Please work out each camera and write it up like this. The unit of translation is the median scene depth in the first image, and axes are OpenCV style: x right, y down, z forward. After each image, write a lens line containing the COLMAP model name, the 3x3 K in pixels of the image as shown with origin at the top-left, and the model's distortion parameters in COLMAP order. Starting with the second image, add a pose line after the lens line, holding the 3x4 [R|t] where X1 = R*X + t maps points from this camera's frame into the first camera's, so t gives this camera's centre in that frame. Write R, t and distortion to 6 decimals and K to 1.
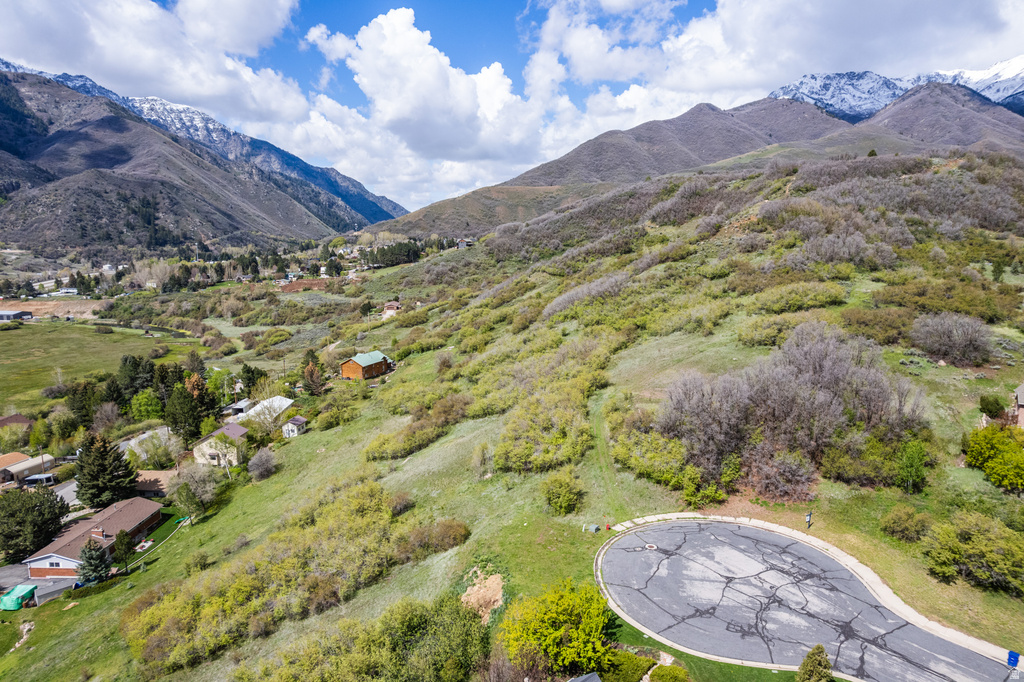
lens RADIAL K [[656.2, 0, 510.8], [0, 656.2, 341.6], [0, 0, 1]] dist [-0.082198, 0.073543]
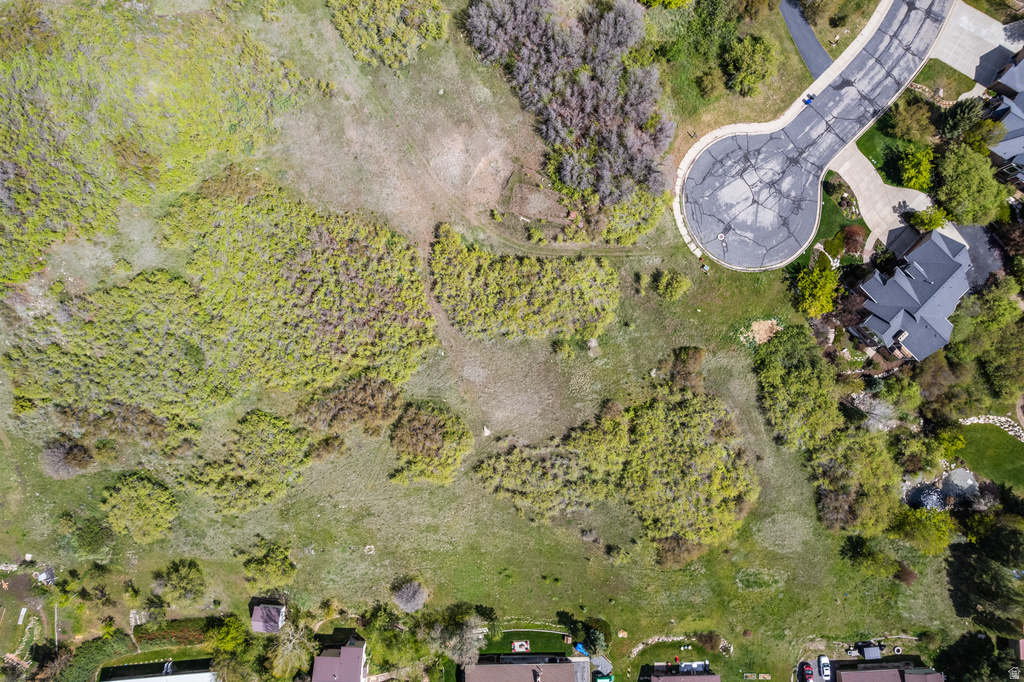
lens RADIAL K [[656.2, 0, 510.8], [0, 656.2, 341.6], [0, 0, 1]] dist [-0.082198, 0.073543]
pose [[-0.056424, -0.997280, 0.047433, -0.010802], [0.155884, 0.038127, 0.987039, -0.144327], [-0.986163, 0.063086, 0.153309, 0.129760]]
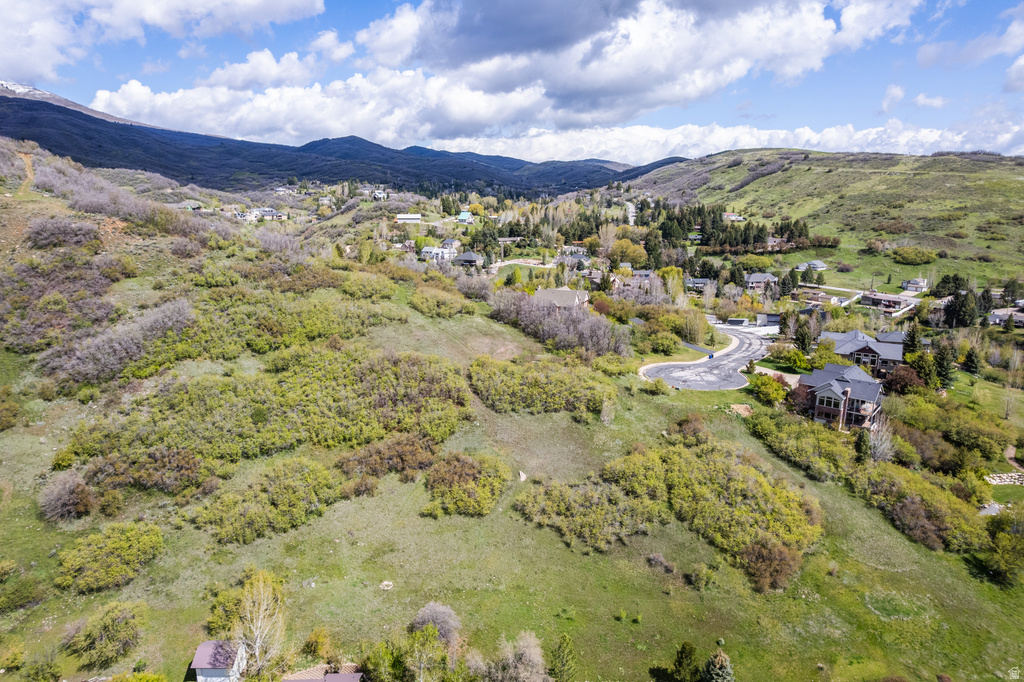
lens RADIAL K [[656.2, 0, 510.8], [0, 656.2, 341.6], [0, 0, 1]] dist [-0.082198, 0.073543]
pose [[-0.137657, -0.219196, 0.965921, -0.189142], [0.162009, 0.957089, 0.240280, -0.047641], [-0.977141, 0.189564, -0.096238, 0.178123]]
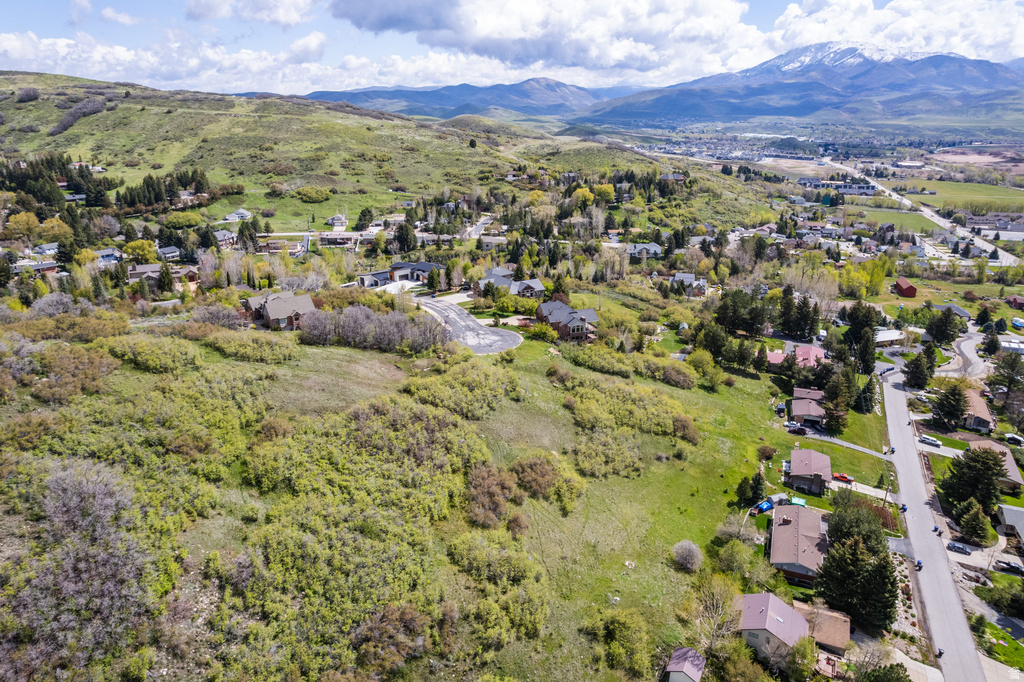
lens RADIAL K [[656.2, 0, 510.8], [0, 656.2, 341.6], [0, 0, 1]] dist [-0.082198, 0.073543]
pose [[-0.936583, -0.119436, 0.329464, -0.079829], [0.053061, 0.880963, 0.470201, -0.105319], [-0.346405, 0.457864, -0.818758, 0.330591]]
